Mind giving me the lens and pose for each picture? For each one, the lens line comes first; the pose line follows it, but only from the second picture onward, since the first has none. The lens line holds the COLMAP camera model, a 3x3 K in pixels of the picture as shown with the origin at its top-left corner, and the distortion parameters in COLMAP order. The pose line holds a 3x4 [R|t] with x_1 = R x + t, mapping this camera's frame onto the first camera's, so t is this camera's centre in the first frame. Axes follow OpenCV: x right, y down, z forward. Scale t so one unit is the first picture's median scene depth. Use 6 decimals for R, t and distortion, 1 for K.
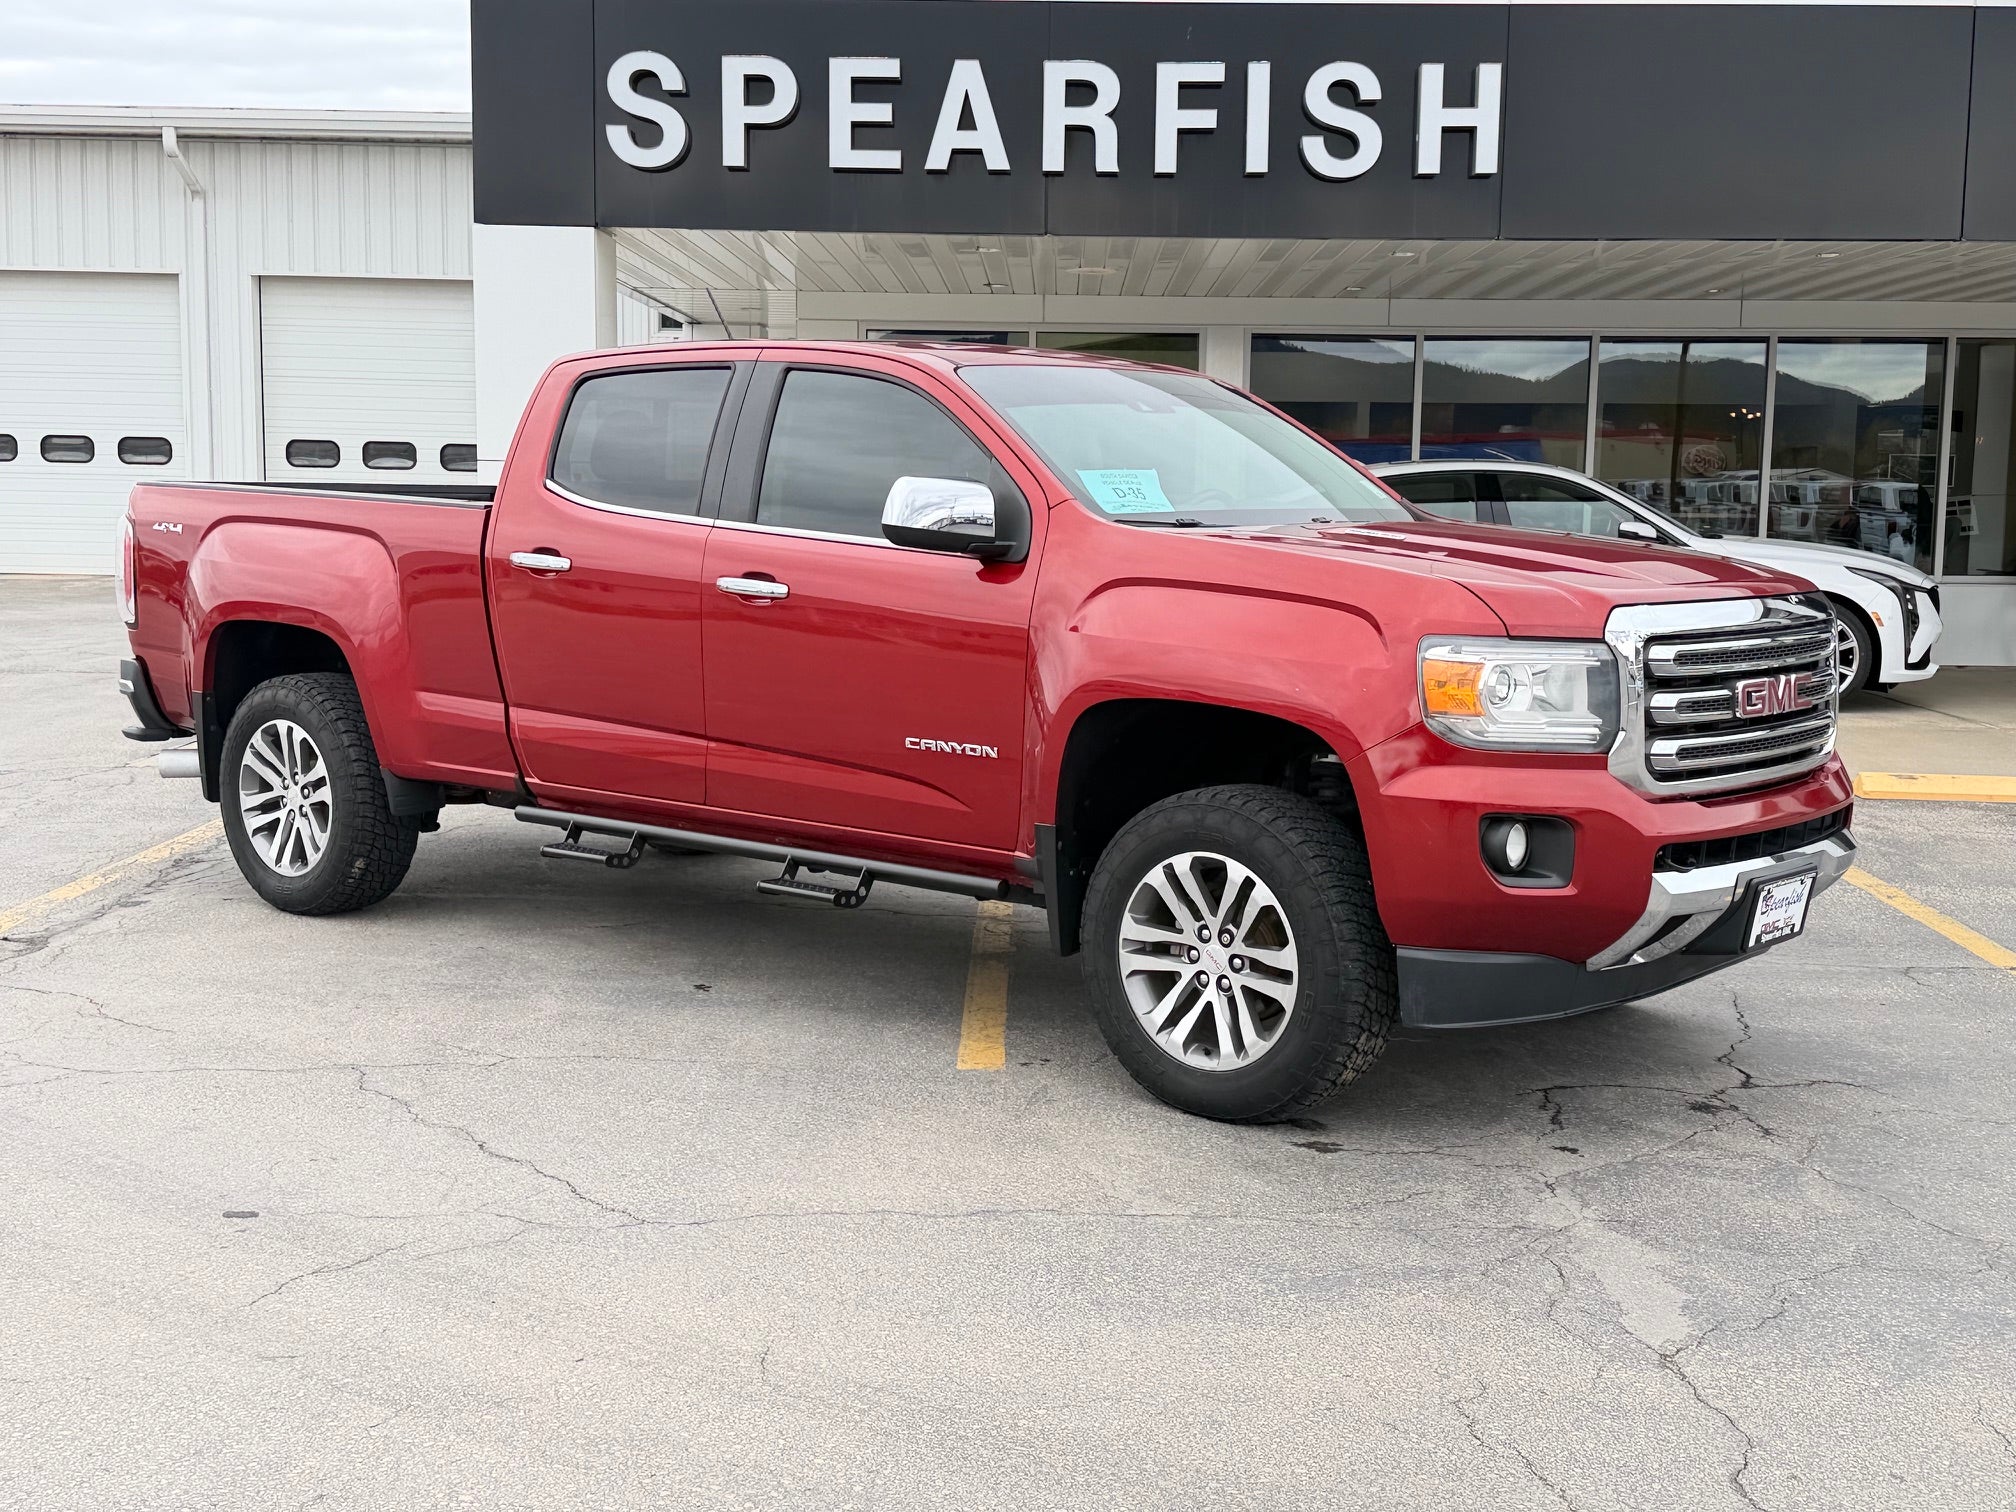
lens RADIAL K [[2567.5, 0, 1008.0], [0, 2567.5, 756.0], [0, 0, 1]] dist [0.168683, -0.006512]
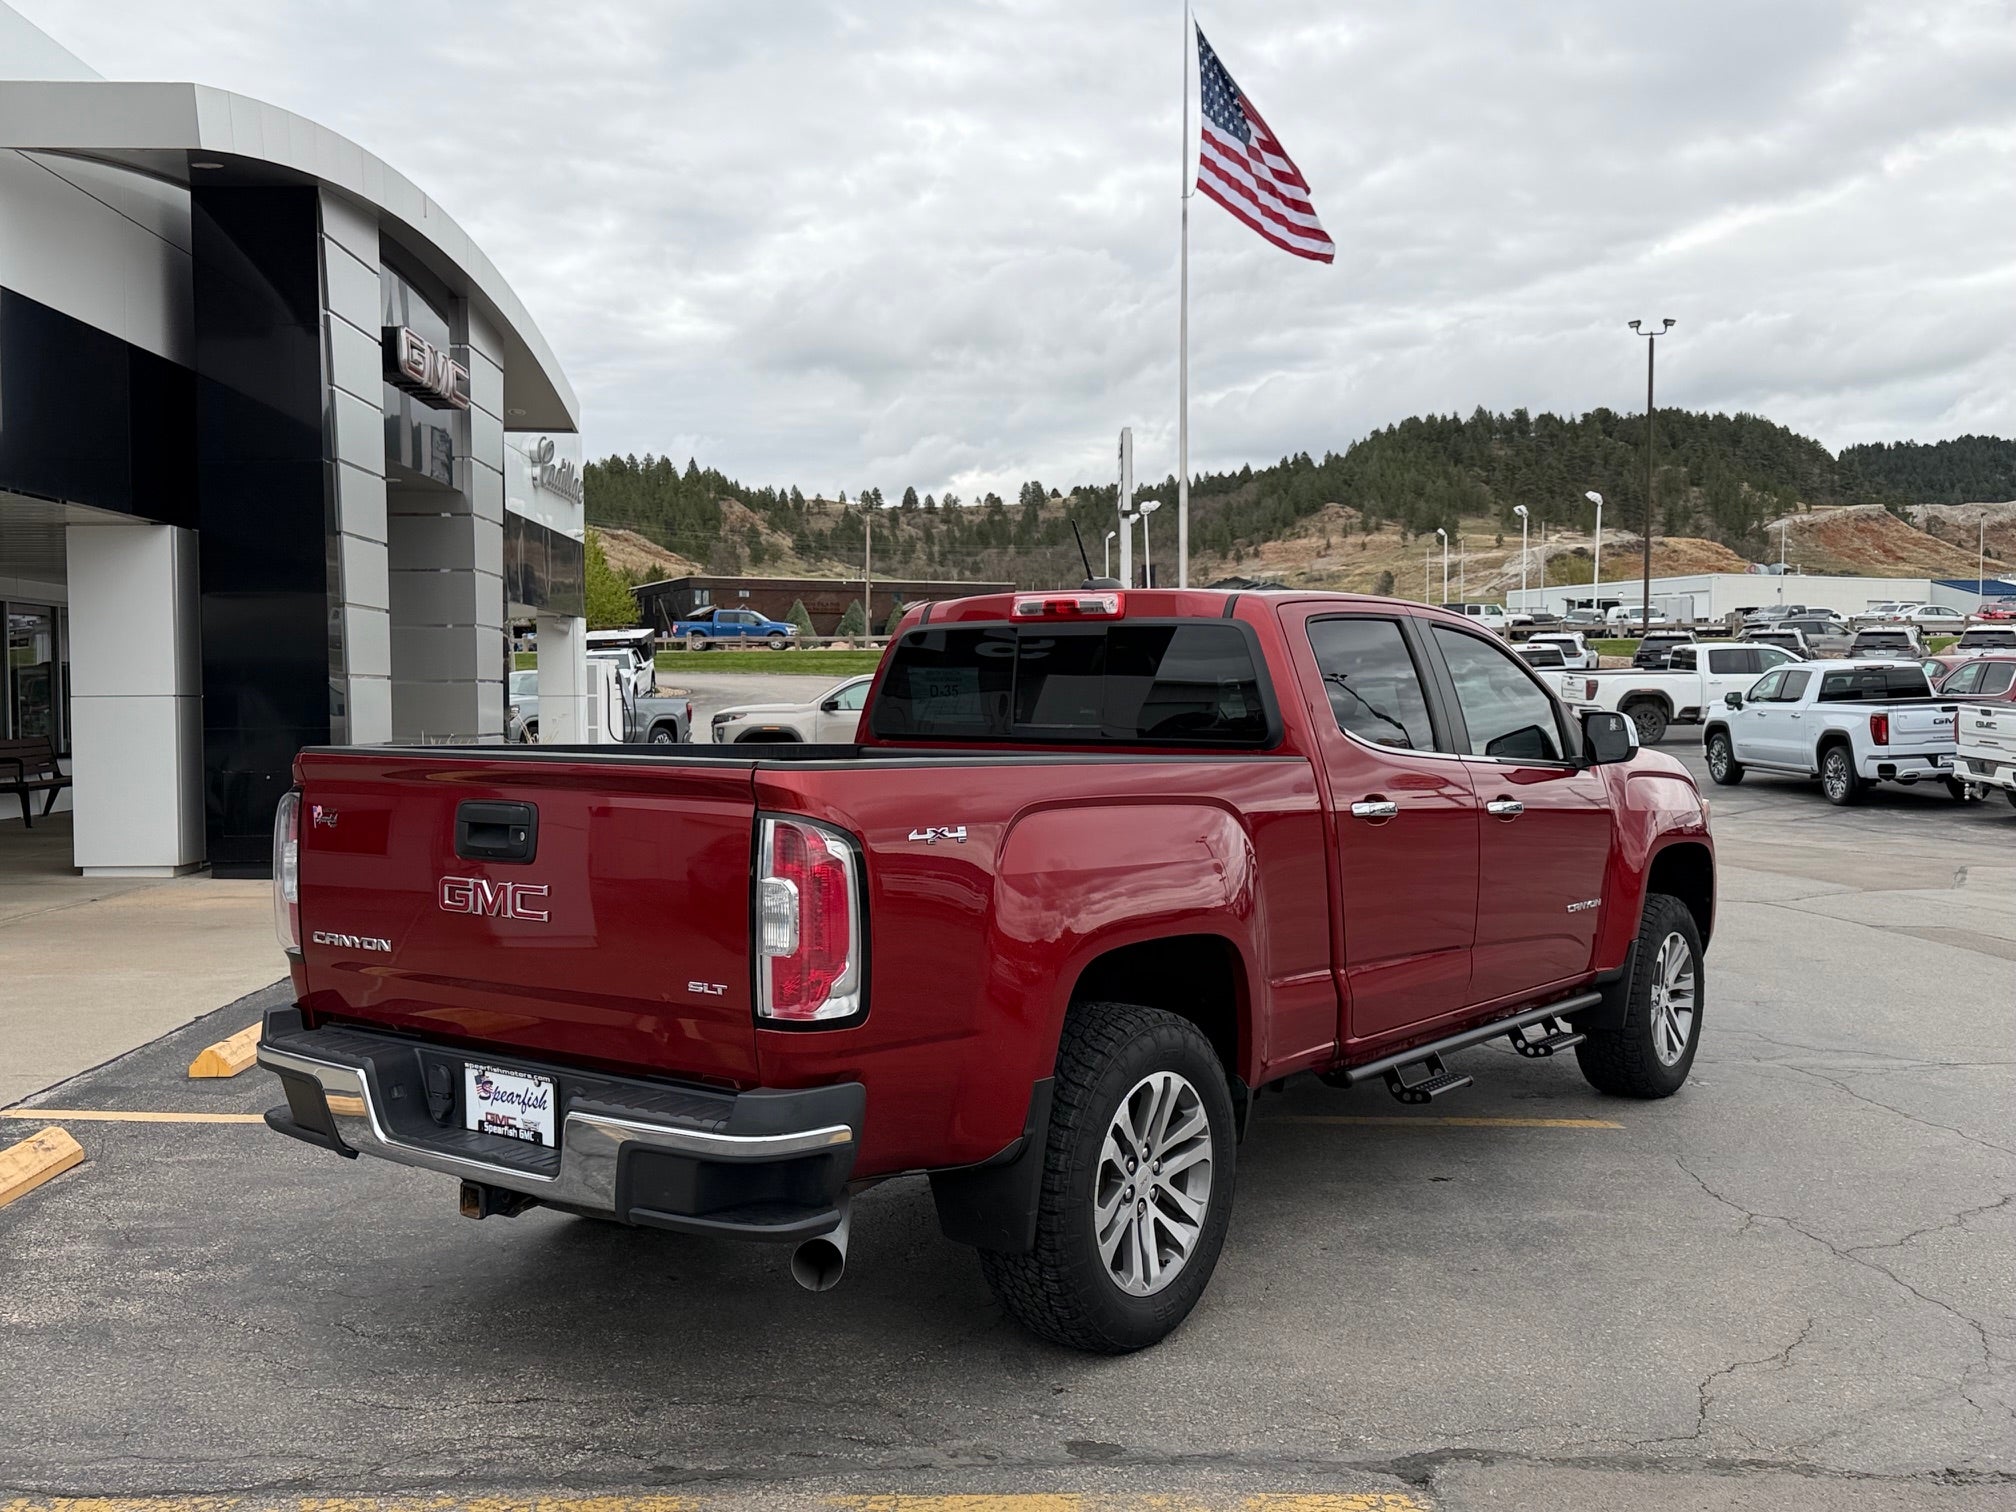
lens RADIAL K [[1945.3, 0, 1011.1], [0, 1945.3, 716.9], [0, 0, 1]] dist [0.129524, -0.258627]
pose [[-0.092767, -0.028286, 0.995286, -0.825246], [0.103618, 0.993895, 0.037905, -0.138932], [-0.990282, 0.106646, -0.089270, 1.095548]]
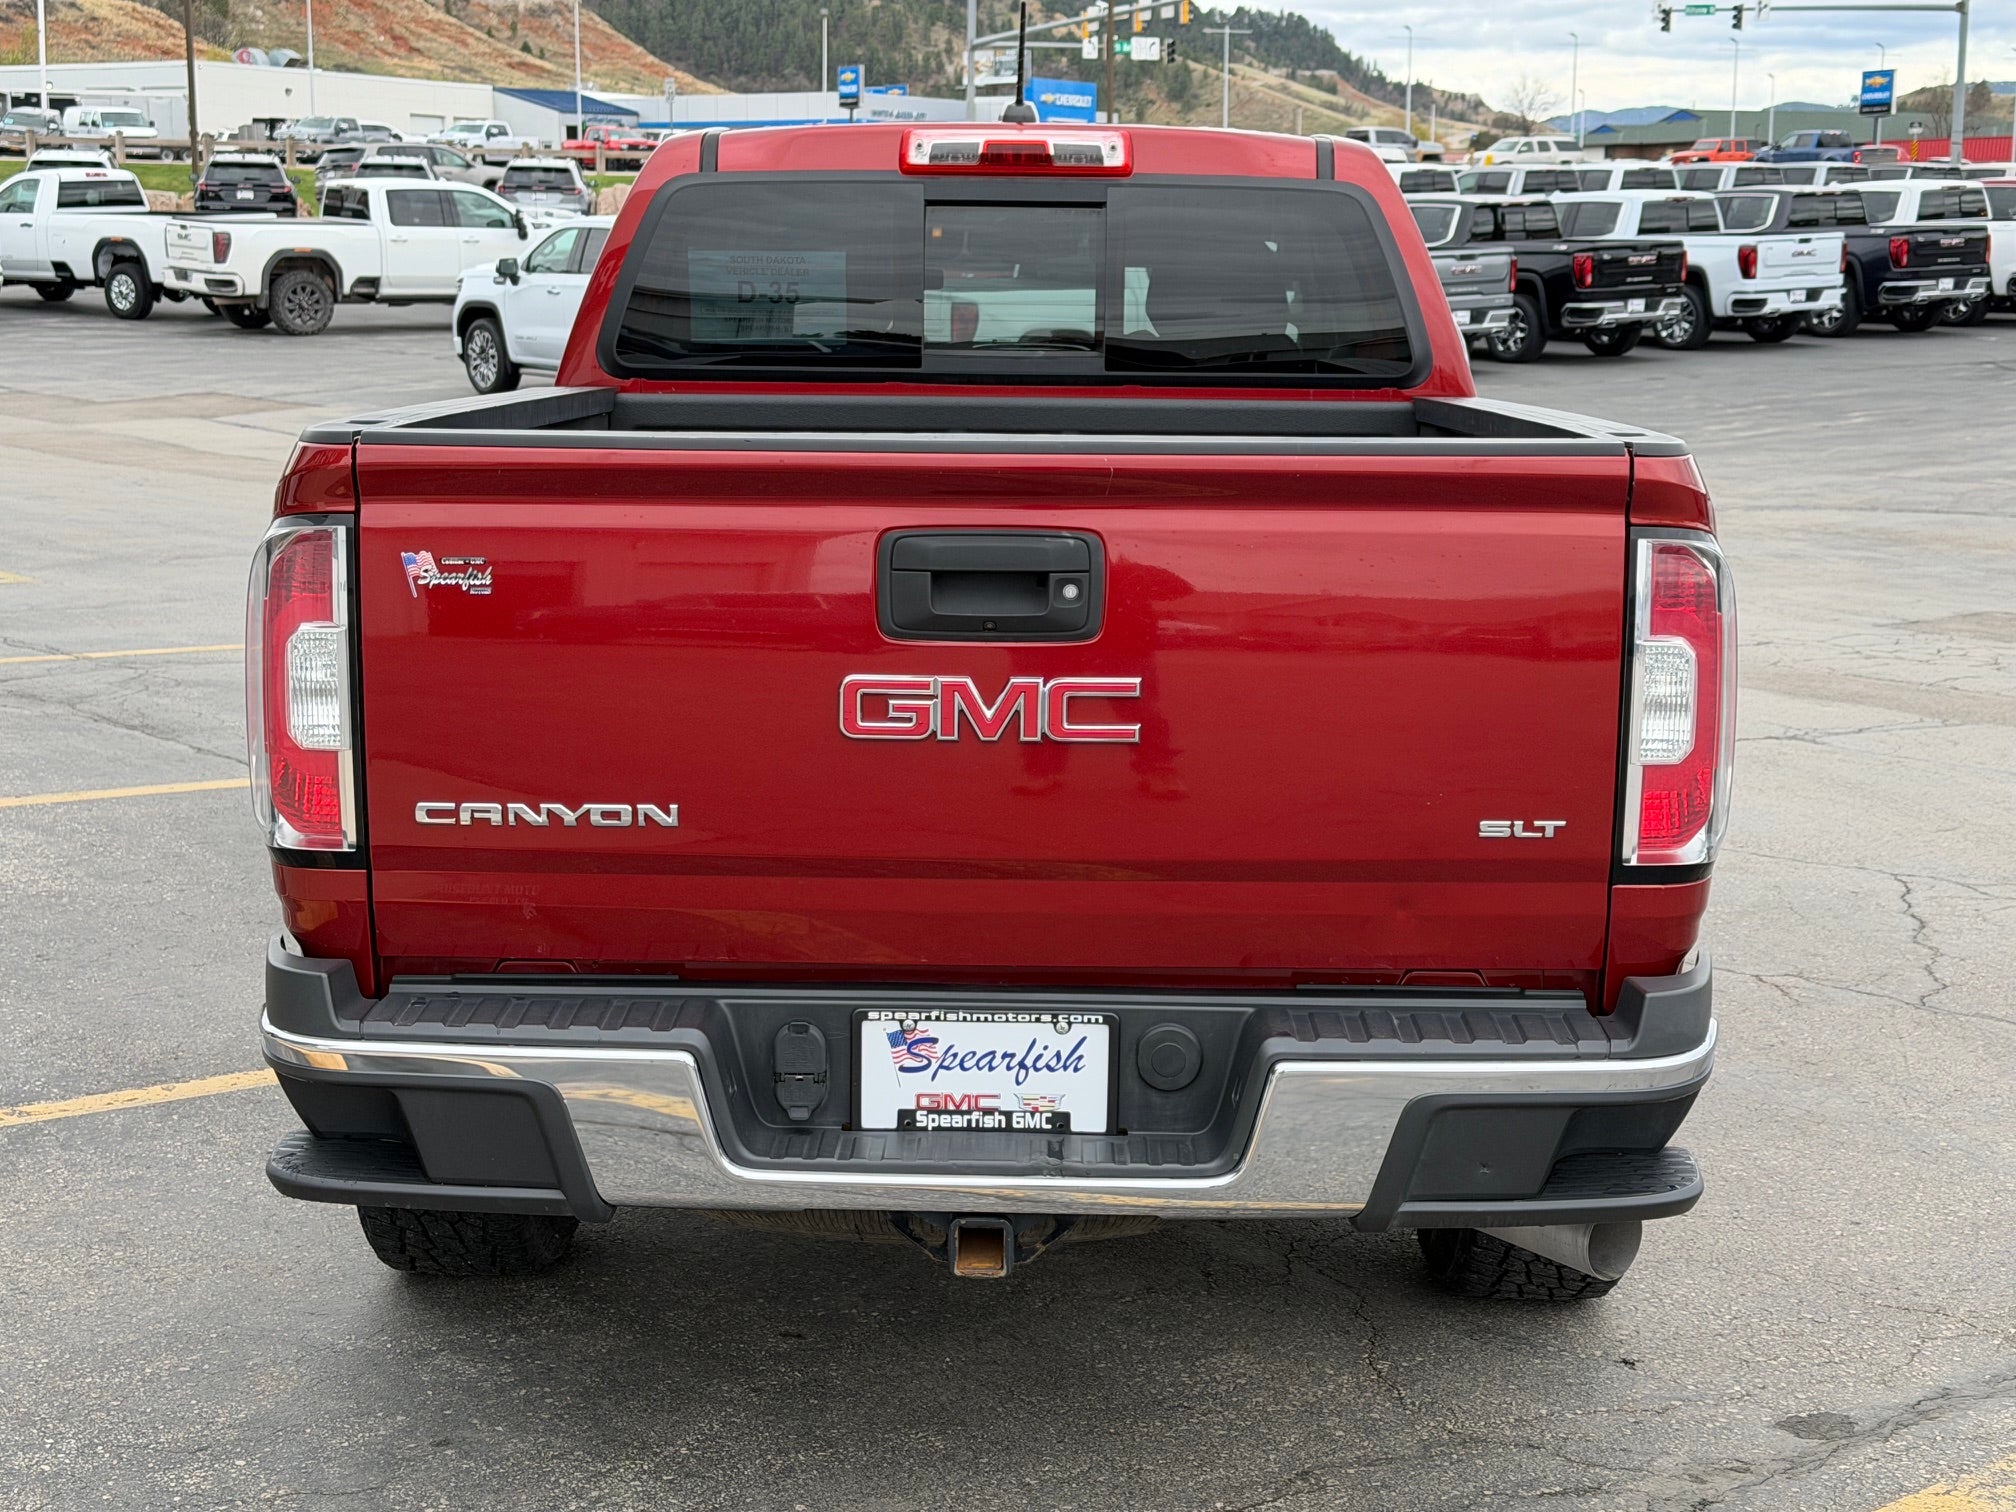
lens RADIAL K [[3004.5, 0, 1008.0], [0, 3004.5, 756.0], [0, 0, 1]] dist [0.135147, -0.166124]
pose [[-0.670127, -0.142143, 0.728509, -0.621713], [0.060734, 0.967700, 0.244680, -0.182776], [-0.739758, 0.208212, -0.639849, 1.451639]]
